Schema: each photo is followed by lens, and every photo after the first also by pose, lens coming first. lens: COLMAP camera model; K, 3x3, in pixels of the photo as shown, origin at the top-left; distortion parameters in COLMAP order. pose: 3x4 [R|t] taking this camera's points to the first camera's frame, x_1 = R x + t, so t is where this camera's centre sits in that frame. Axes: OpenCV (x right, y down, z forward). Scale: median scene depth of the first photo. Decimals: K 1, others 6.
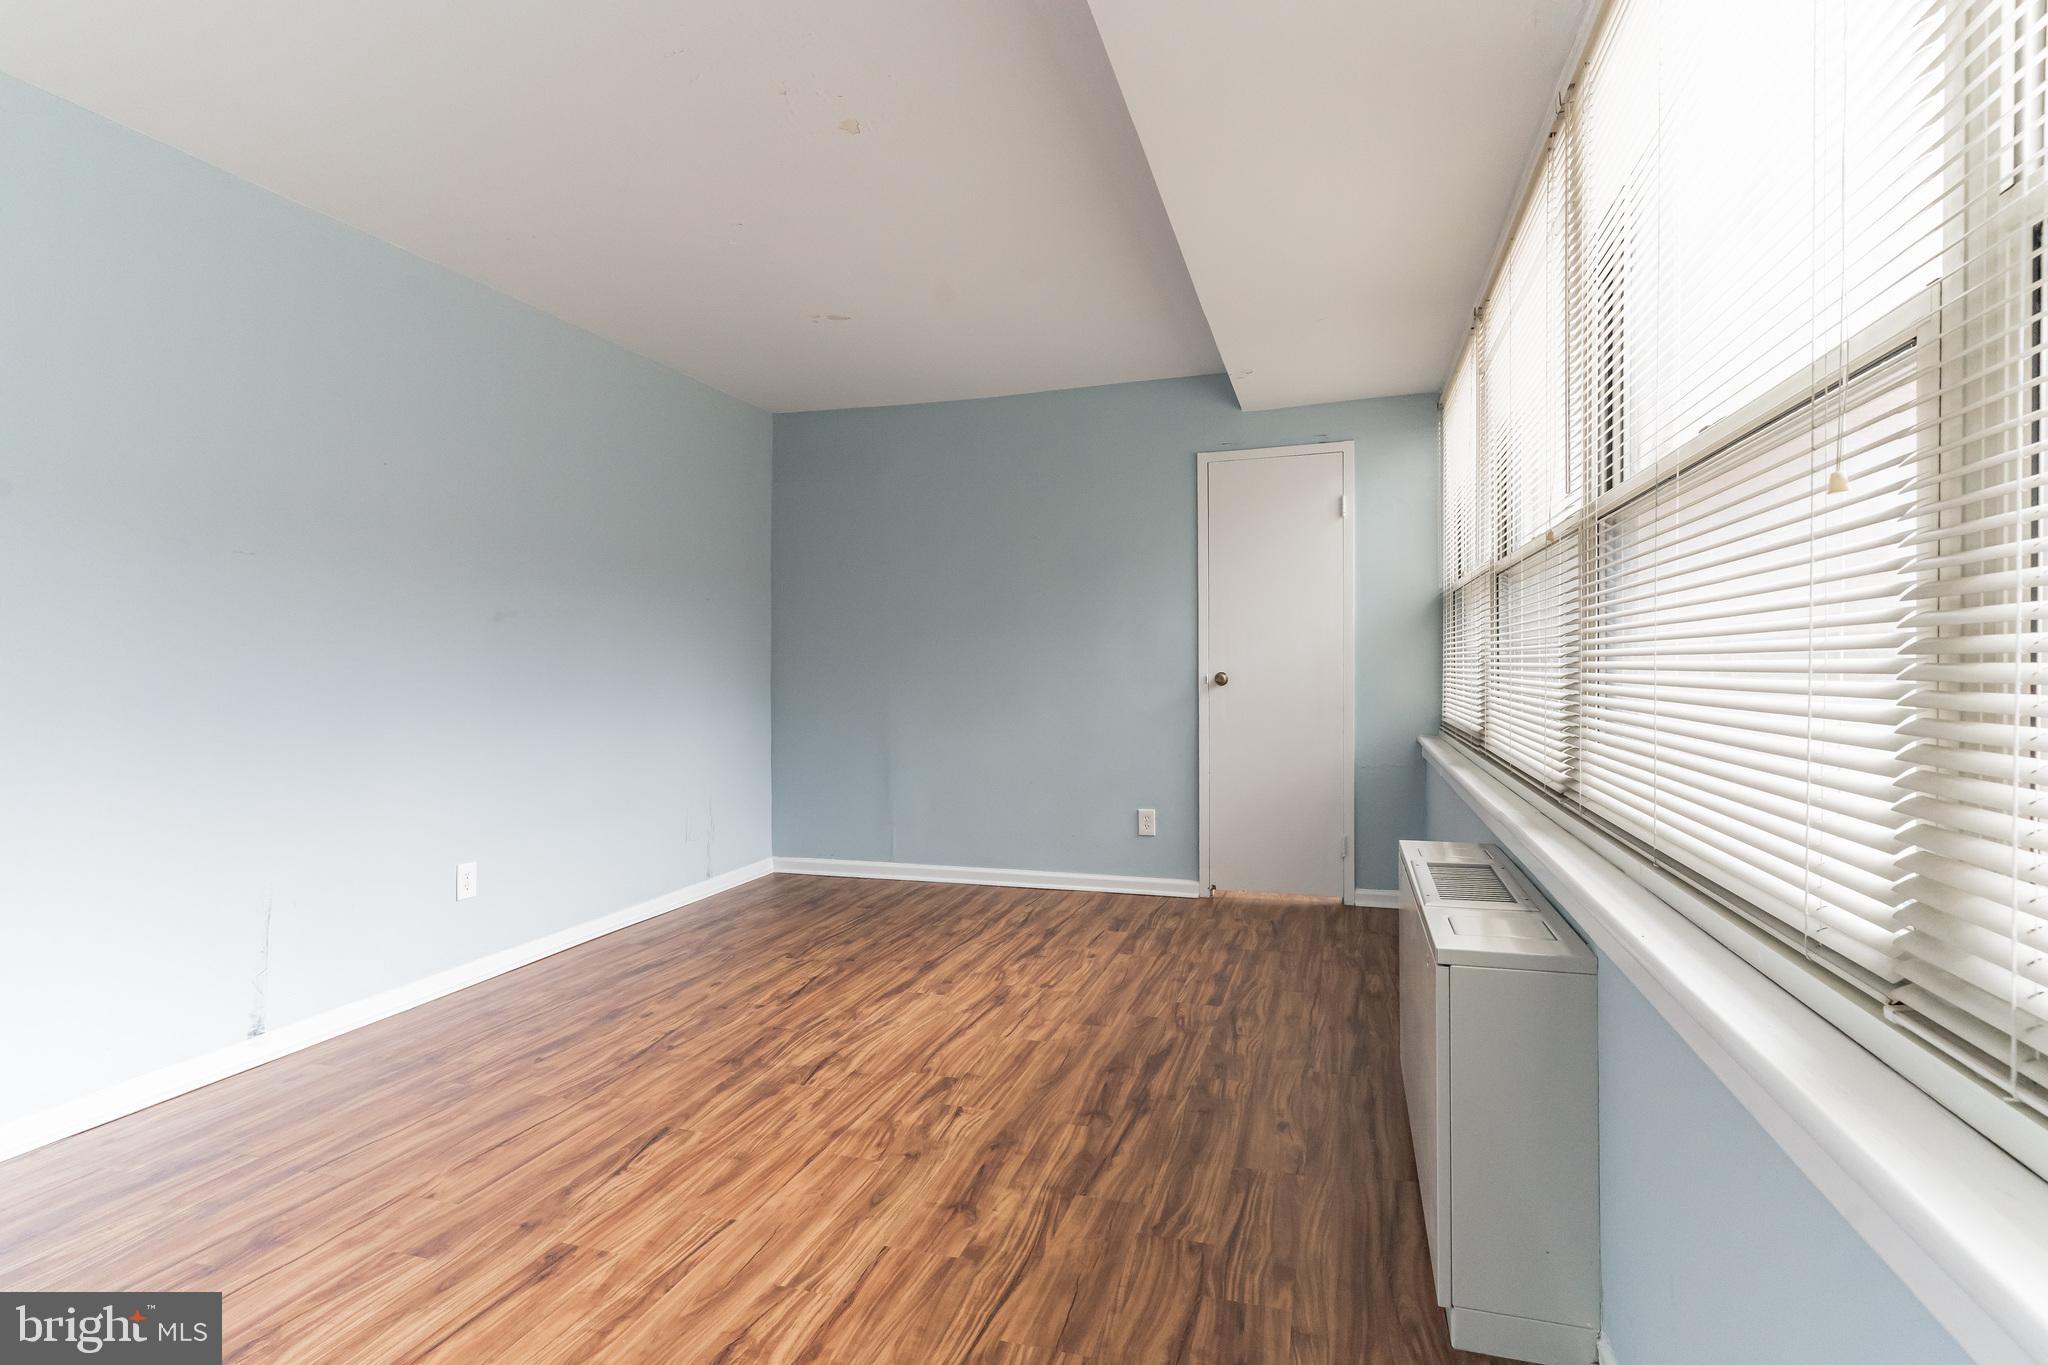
lens RADIAL K [[993.3, 0, 1037.3], [0, 993.3, 682.3], [0, 0, 1]] dist [0.002876, -0.000179]
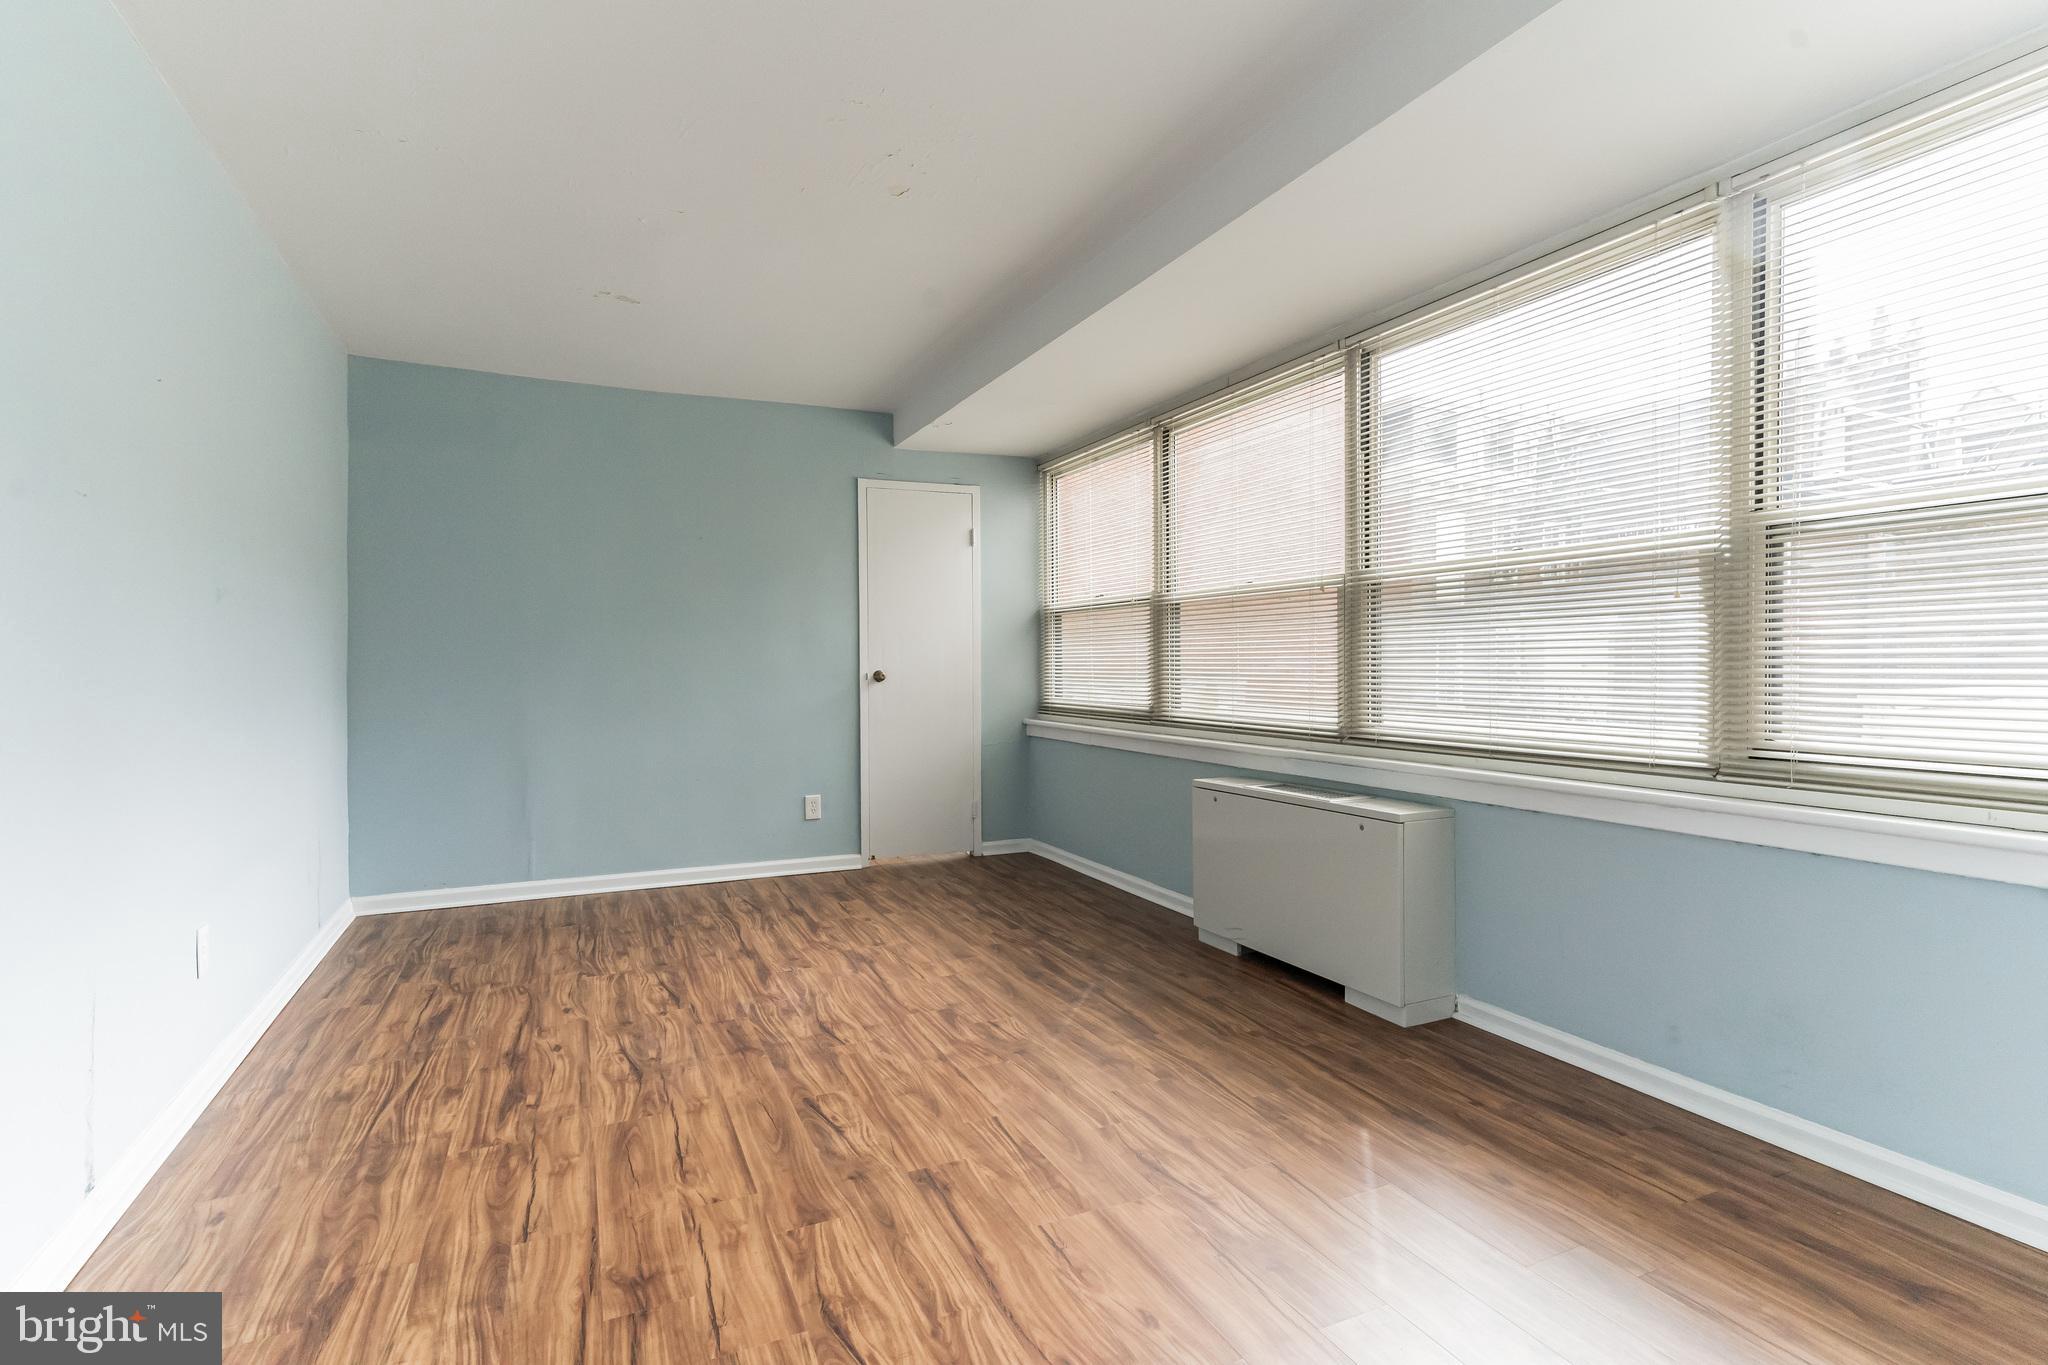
lens RADIAL K [[993.3, 0, 1019.5], [0, 993.3, 672.8], [0, 0, 1]] dist [0.002876, -0.000179]
pose [[0.743809, -0.001978, 0.668389, -0.810496], [0.010217, 0.999912, -0.008411, 0.007564], [-0.668314, 0.013086, 0.743764, 0.052885]]
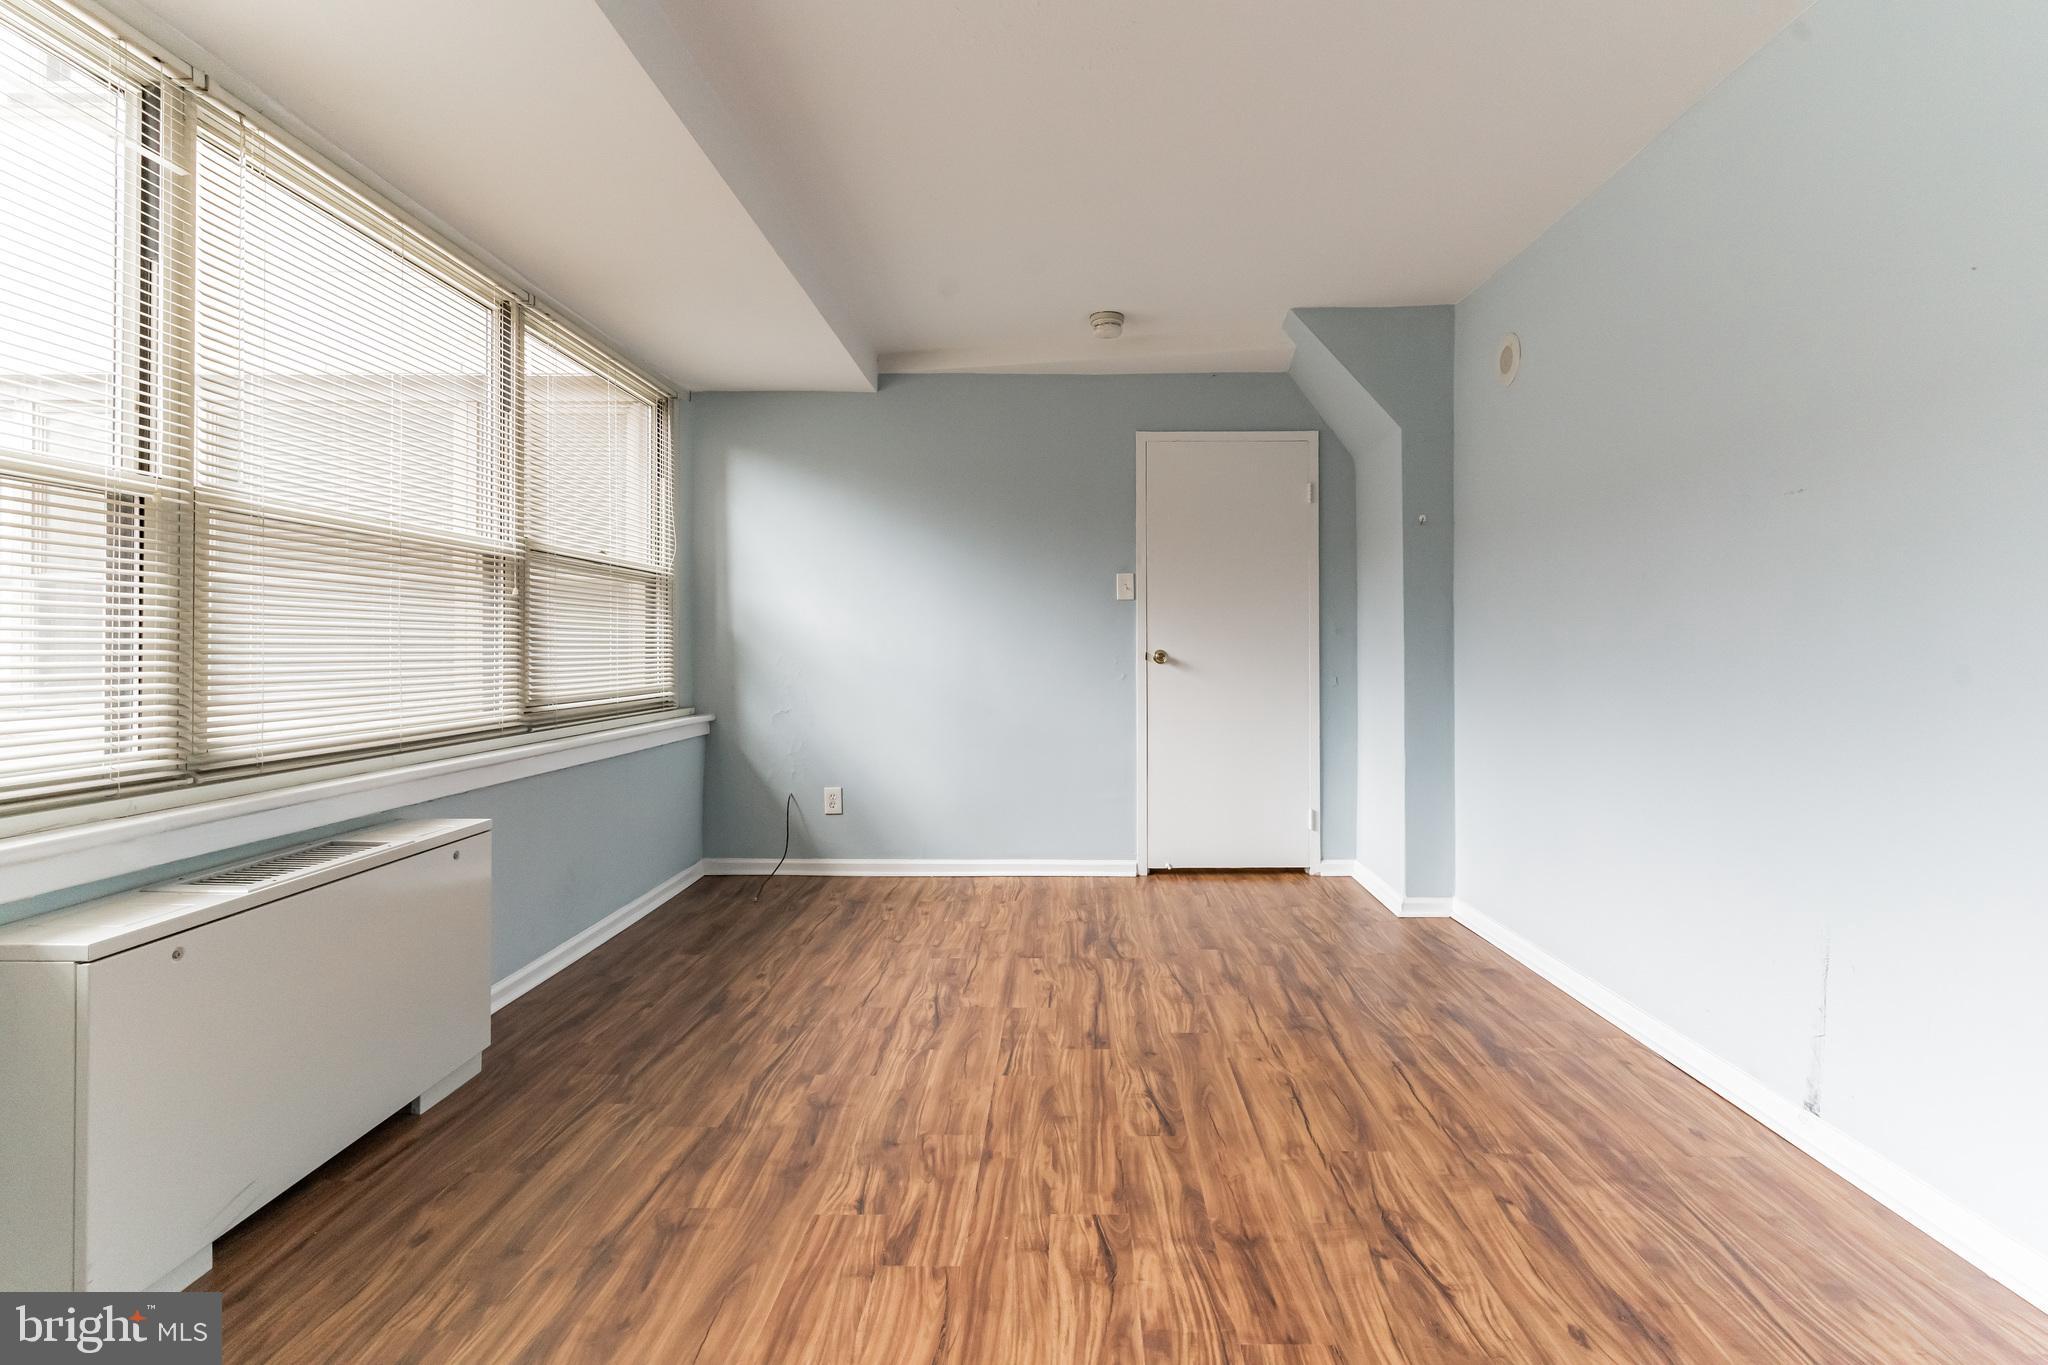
lens RADIAL K [[993.3, 0, 1056.2], [0, 993.3, 637.5], [0, 0, 1]] dist [0.002876, -0.000179]
pose [[-0.957065, 0.002436, -0.289864, -0.000870], [0.000587, 0.999979, 0.006466, -0.019616], [0.289873, 0.006018, -0.957046, 1.657381]]
